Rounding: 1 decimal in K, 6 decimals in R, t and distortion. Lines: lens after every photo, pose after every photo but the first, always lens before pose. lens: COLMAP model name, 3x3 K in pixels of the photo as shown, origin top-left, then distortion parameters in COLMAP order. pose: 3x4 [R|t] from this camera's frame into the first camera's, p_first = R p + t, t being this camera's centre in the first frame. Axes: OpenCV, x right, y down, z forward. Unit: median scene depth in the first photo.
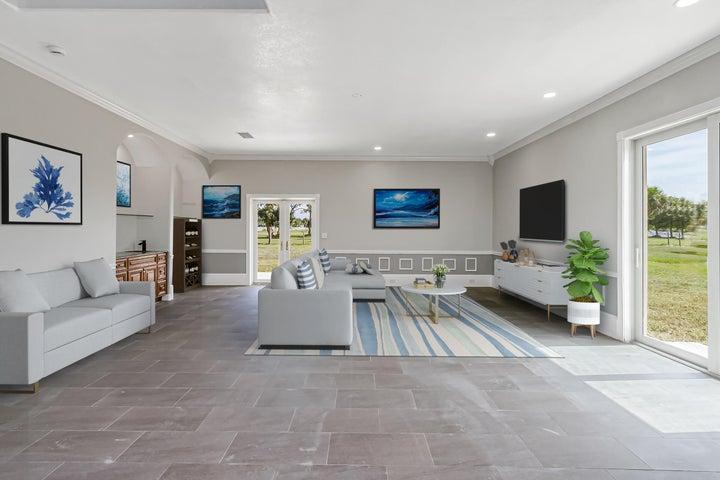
lens RADIAL K [[340.1, 0, 351.6], [0, 340.1, 228.0], [0, 0, 1]] dist [0.001304, 0.000121]
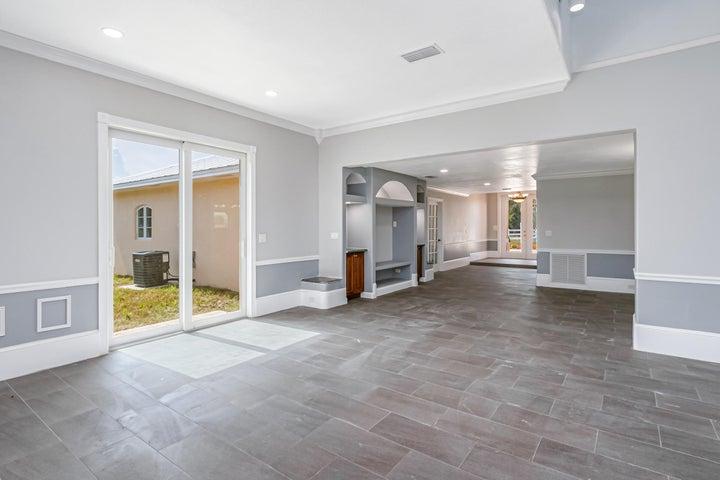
lens RADIAL K [[364.0, 0, 360.1], [0, 364.0, 227.9], [0, 0, 1]] dist [-0.001445, -0.000456]
pose [[-0.815818, -0.003453, 0.578299, -0.179745], [-0.001625, 0.999992, 0.003679, 0.003910], [-0.578307, 0.002062, -0.815817, 0.911453]]
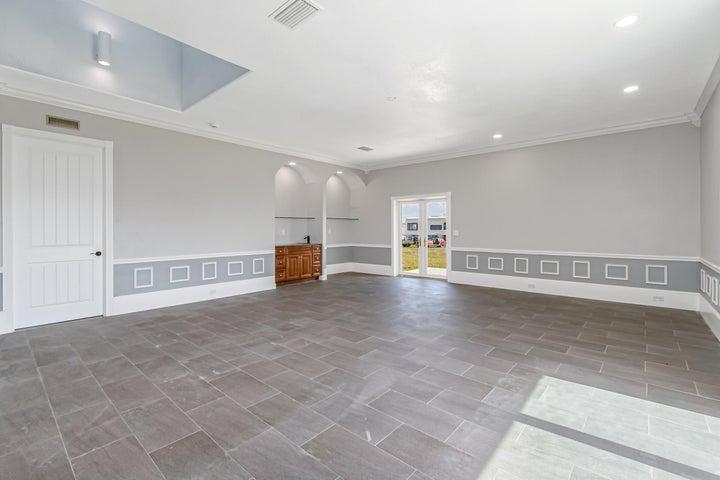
lens RADIAL K [[324.3, 0, 357.0], [0, 324.3, 230.1], [0, 0, 1]] dist [0.001124, 0.000147]
pose [[0.756423, -0.004548, -0.654067, 0.413595], [0.007239, 0.999973, 0.001419, 0.013161], [0.654043, -0.005809, 0.756435, 0.113843]]
